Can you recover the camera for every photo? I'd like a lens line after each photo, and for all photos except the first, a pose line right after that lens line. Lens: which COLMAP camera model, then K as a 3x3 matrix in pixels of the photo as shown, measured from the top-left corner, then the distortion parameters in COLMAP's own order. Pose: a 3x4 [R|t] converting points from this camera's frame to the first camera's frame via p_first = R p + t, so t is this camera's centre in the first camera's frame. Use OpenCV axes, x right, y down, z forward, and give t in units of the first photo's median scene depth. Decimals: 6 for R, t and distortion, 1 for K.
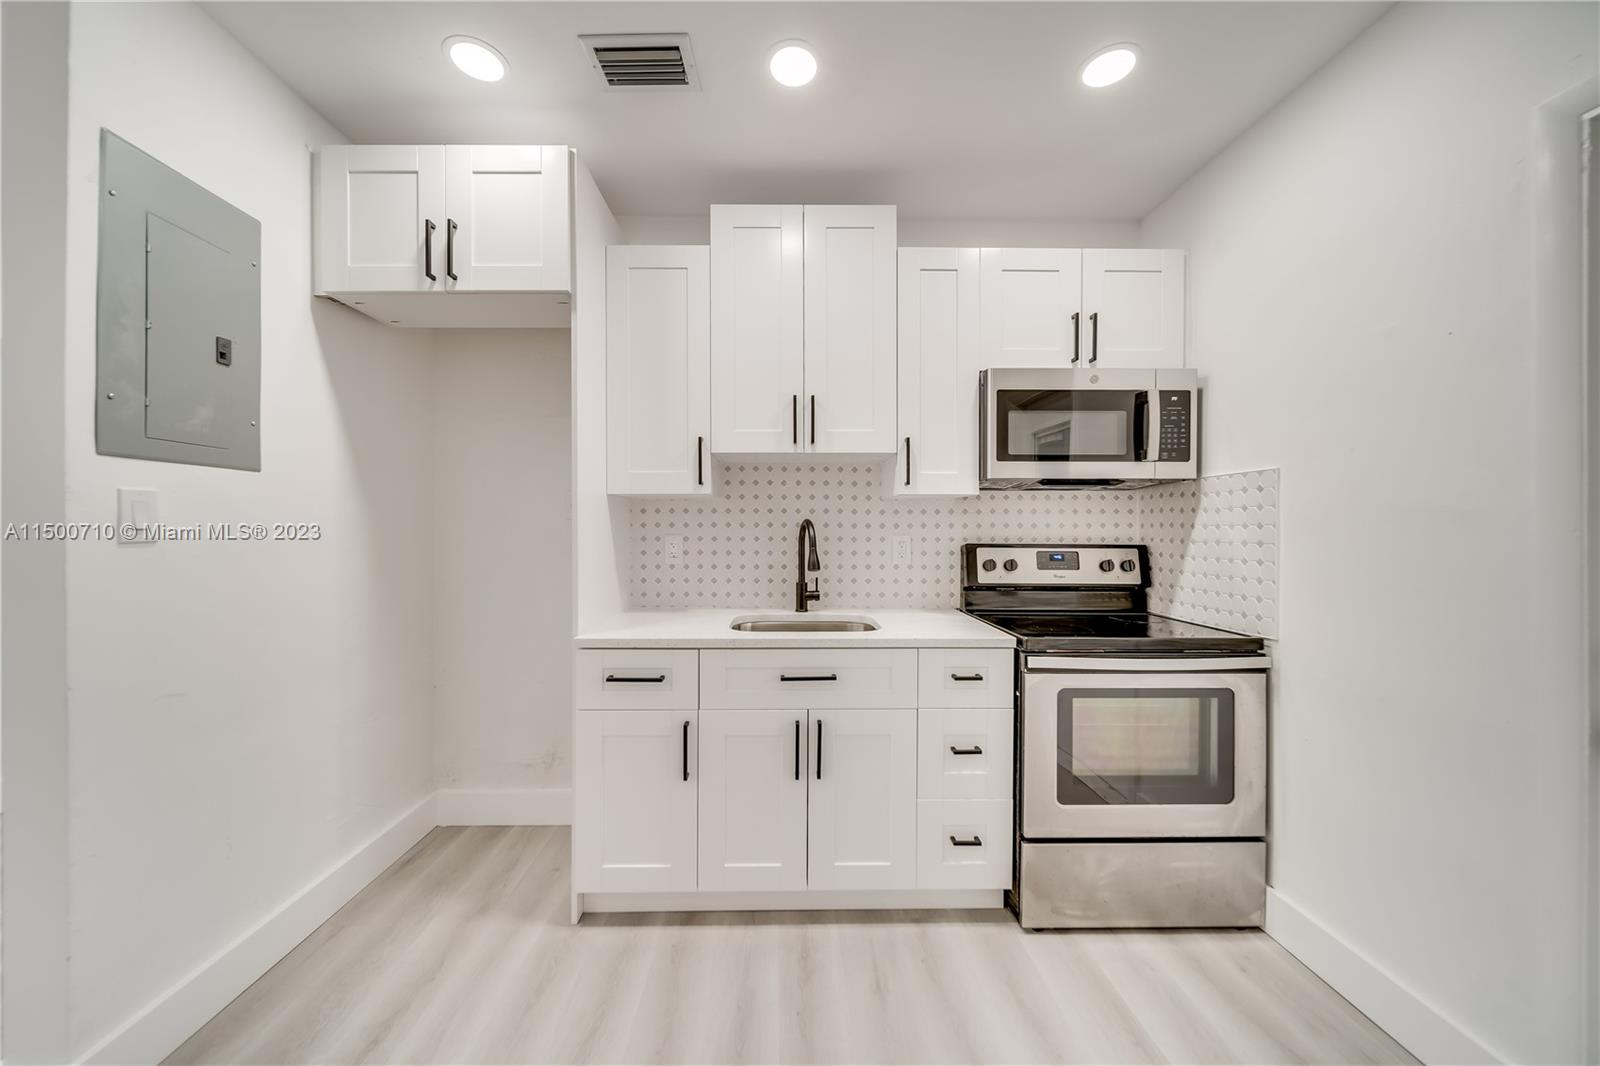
lens RADIAL K [[571.3, 0, 794.6], [0, 571.3, 527.0], [0, 0, 1]] dist [-0.002179, -0.000898]
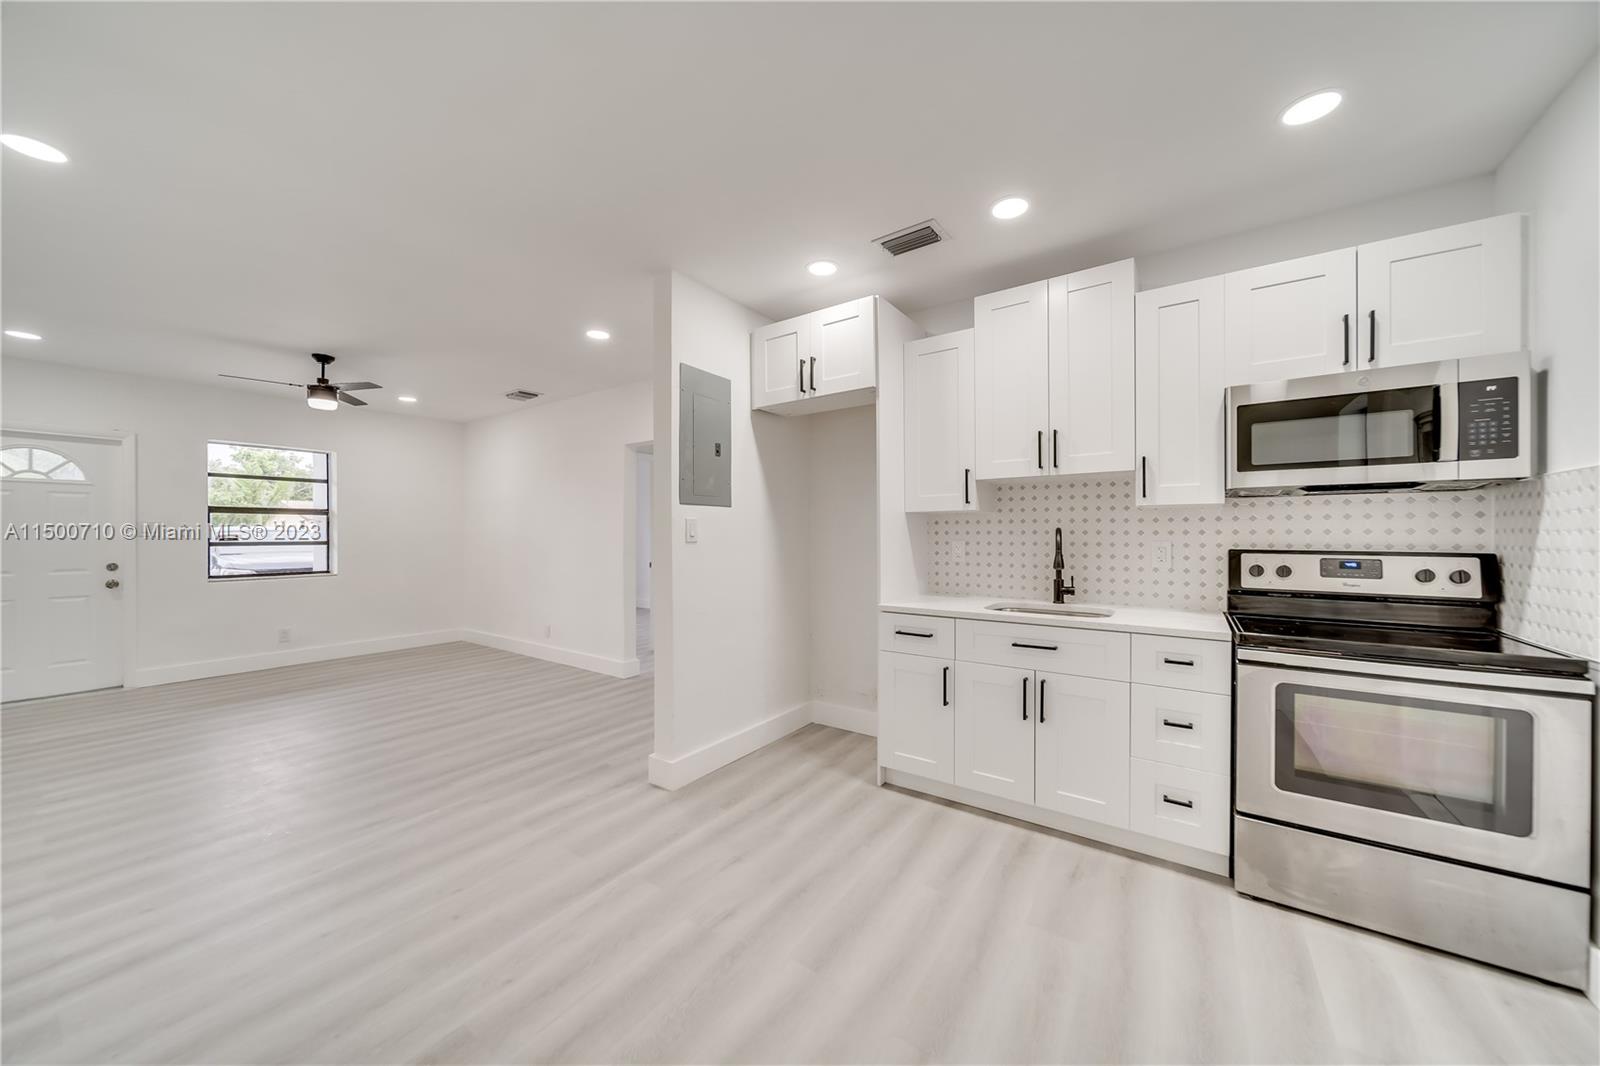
lens RADIAL K [[571.3, 0, 785.6], [0, 571.3, 533.7], [0, 0, 1]] dist [-0.002179, -0.000898]
pose [[0.797804, -0.003784, -0.602905, 0.349815], [0.002963, 0.999993, -0.002356, 0.000608], [0.602909, 0.000093, 0.797810, -0.401752]]
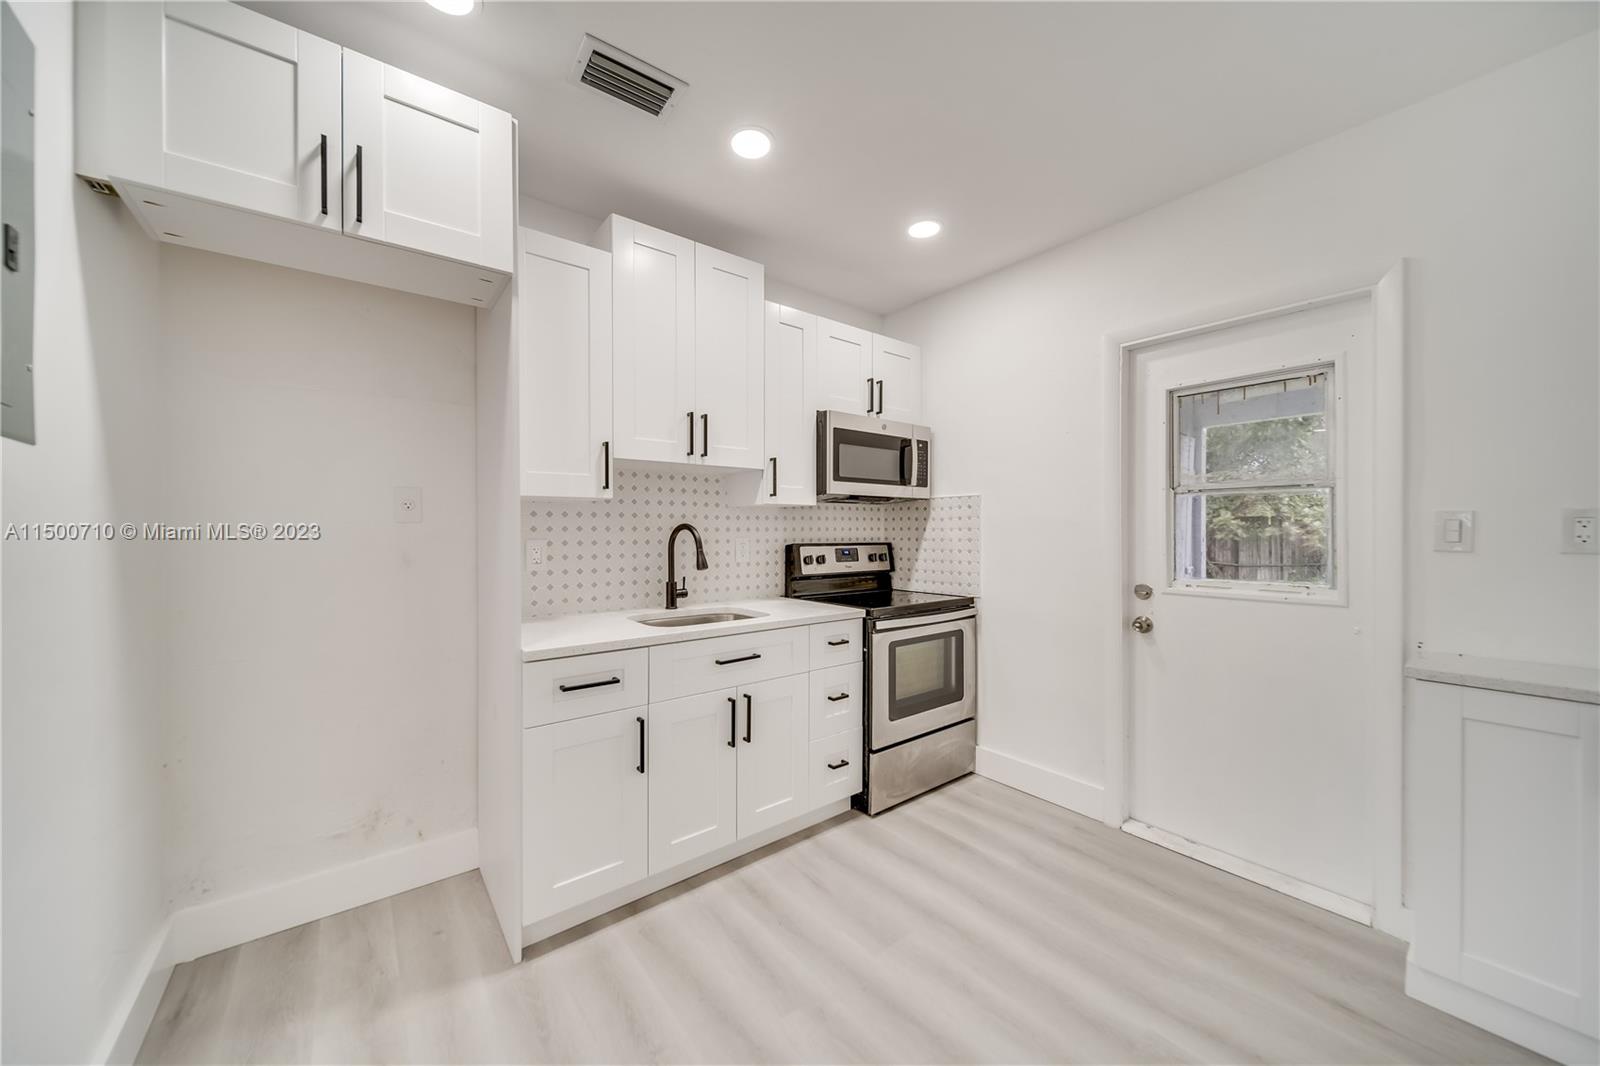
lens RADIAL K [[571.3, 0, 799.3], [0, 571.3, 529.9], [0, 0, 1]] dist [-0.002179, -0.000898]
pose [[0.791188, -0.001993, 0.611570, -0.565942], [0.002015, 0.999998, 0.000652, -0.001995], [-0.611570, 0.000717, 0.791190, -0.005736]]
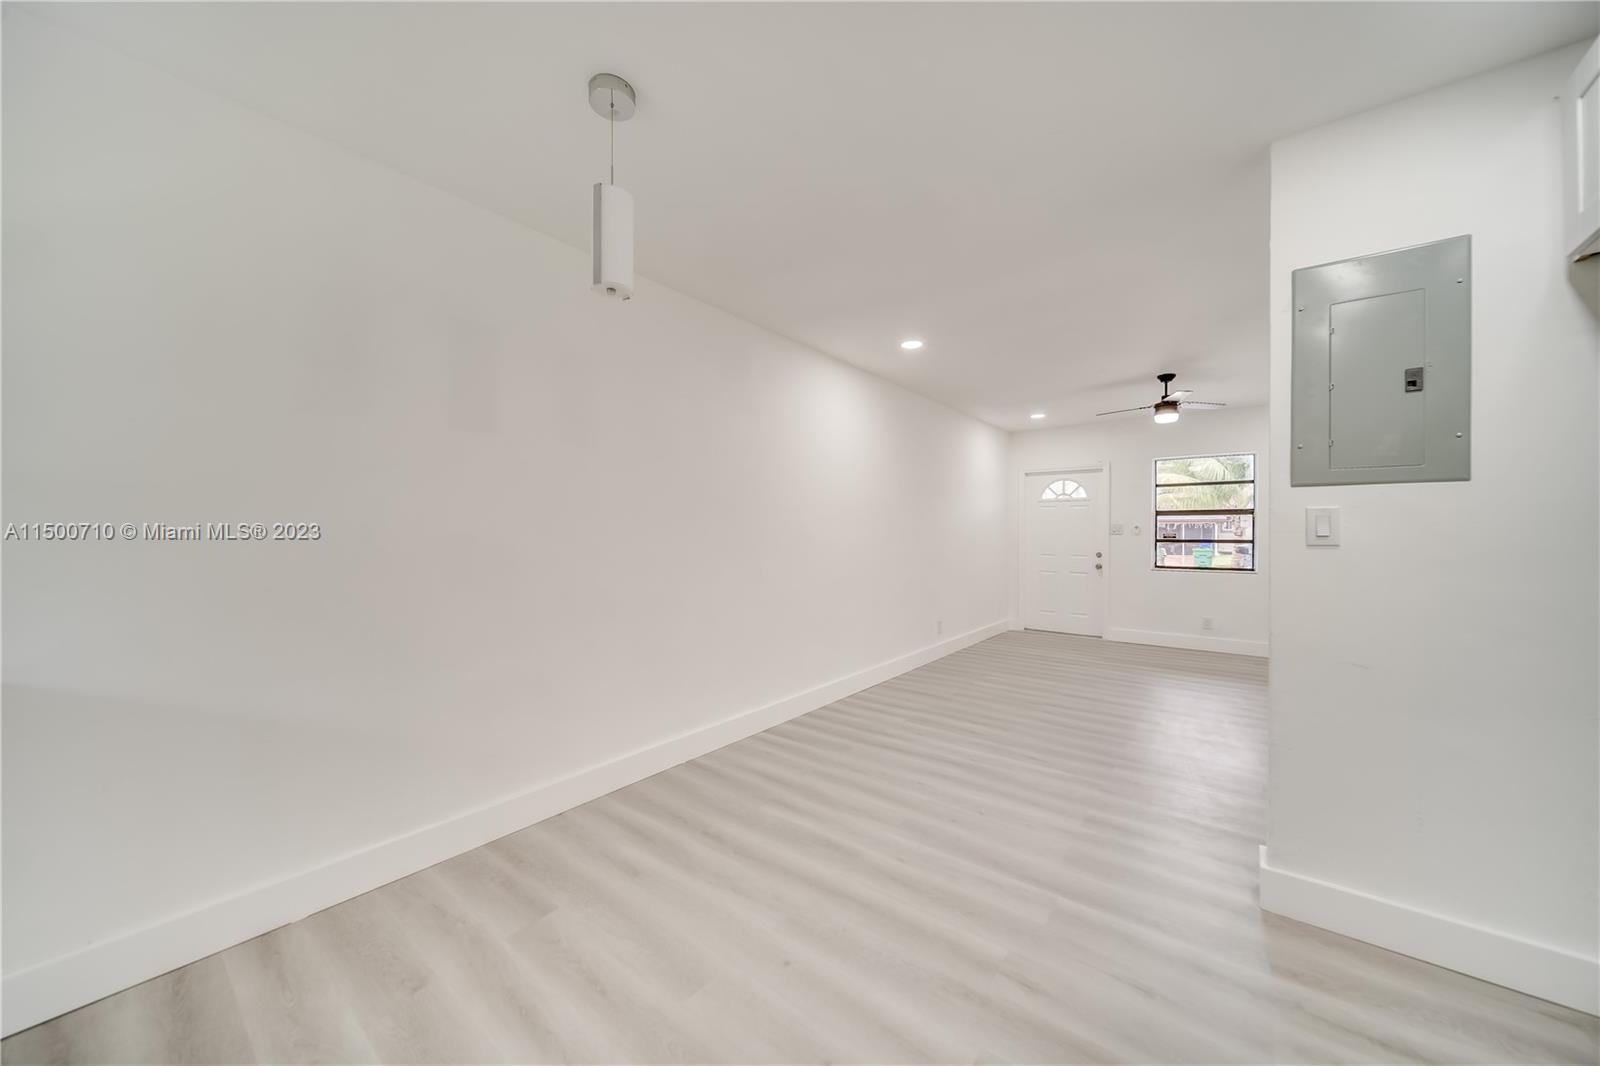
lens RADIAL K [[571.3, 0, 802.7], [0, 571.3, 541.2], [0, 0, 1]] dist [-0.002179, -0.000898]
pose [[-0.651931, 0.006394, -0.758251, 0.517536], [-0.006311, 0.999884, 0.013858, 0.002949], [0.758252, 0.013820, -0.651816, 0.660209]]
